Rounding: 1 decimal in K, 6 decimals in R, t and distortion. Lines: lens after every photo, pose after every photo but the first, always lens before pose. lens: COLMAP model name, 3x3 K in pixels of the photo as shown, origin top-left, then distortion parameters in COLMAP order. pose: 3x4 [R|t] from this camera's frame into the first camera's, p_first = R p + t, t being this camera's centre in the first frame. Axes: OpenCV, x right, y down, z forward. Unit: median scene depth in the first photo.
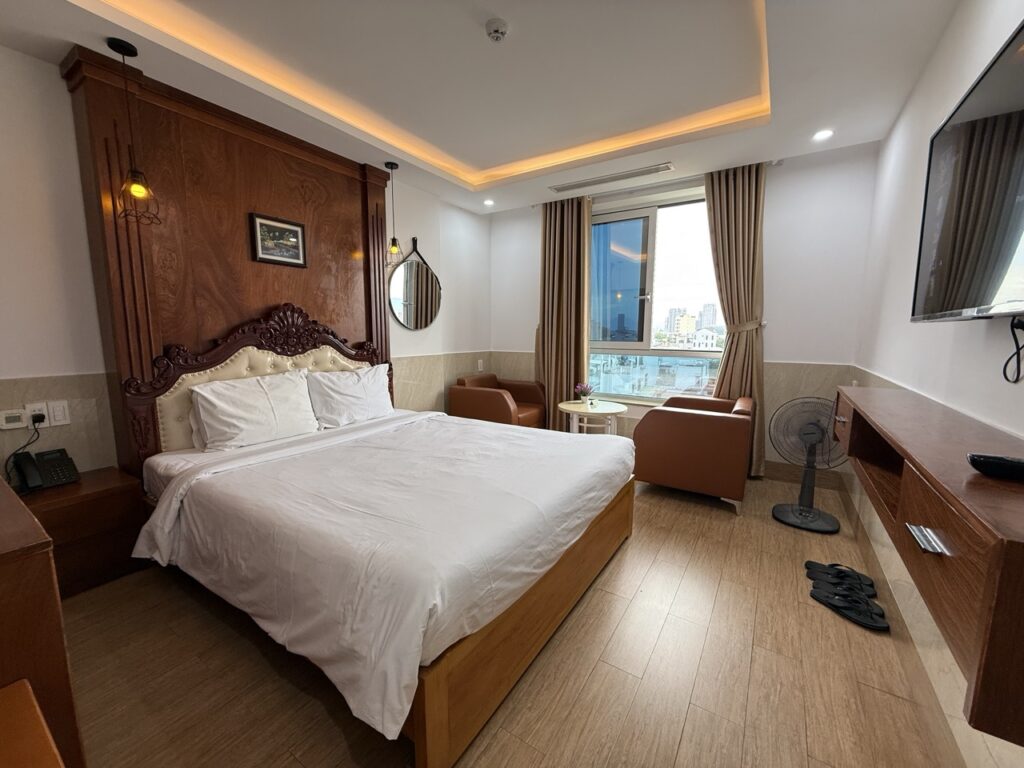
lens RADIAL K [[406.6, 0, 514.0], [0, 406.6, 385.9], [0, 0, 1]] dist [-0.002415, 0.000163]
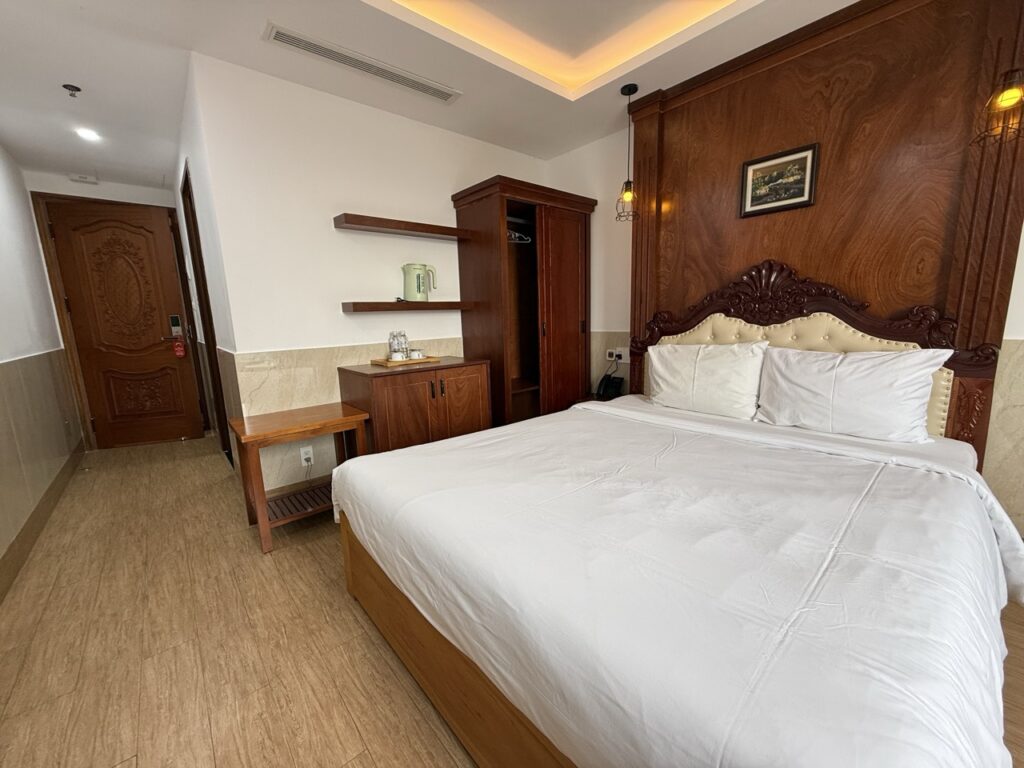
lens RADIAL K [[406.6, 0, 510.1], [0, 406.6, 385.9], [0, 0, 1]] dist [-0.002415, 0.000163]
pose [[-0.281738, 0.171108, -0.944111, 0.459144], [-0.098179, 0.973664, 0.205763, -0.085284], [0.954455, 0.150663, -0.257519, 0.861325]]
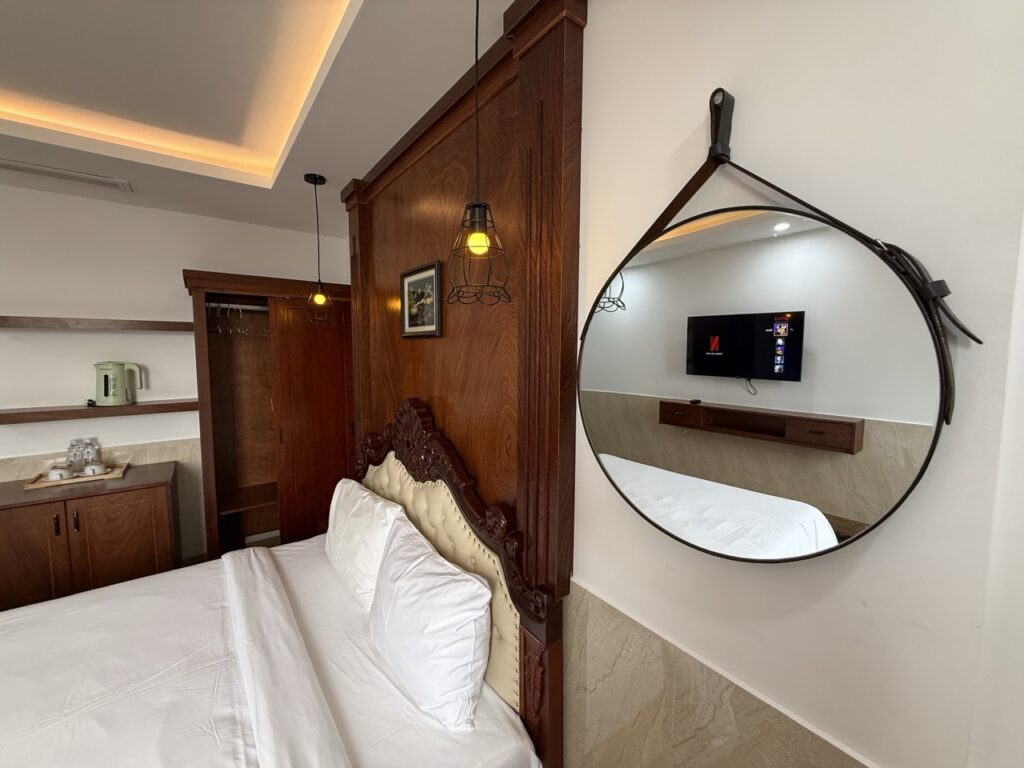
lens RADIAL K [[406.6, 0, 513.4], [0, 406.6, 385.6], [0, 0, 1]] dist [-0.002415, 0.000163]
pose [[-0.341985, 0.081089, -0.936200, -0.024783], [-0.129551, 0.982688, 0.132439, -0.373817], [0.930733, 0.166578, -0.325559, 1.540345]]
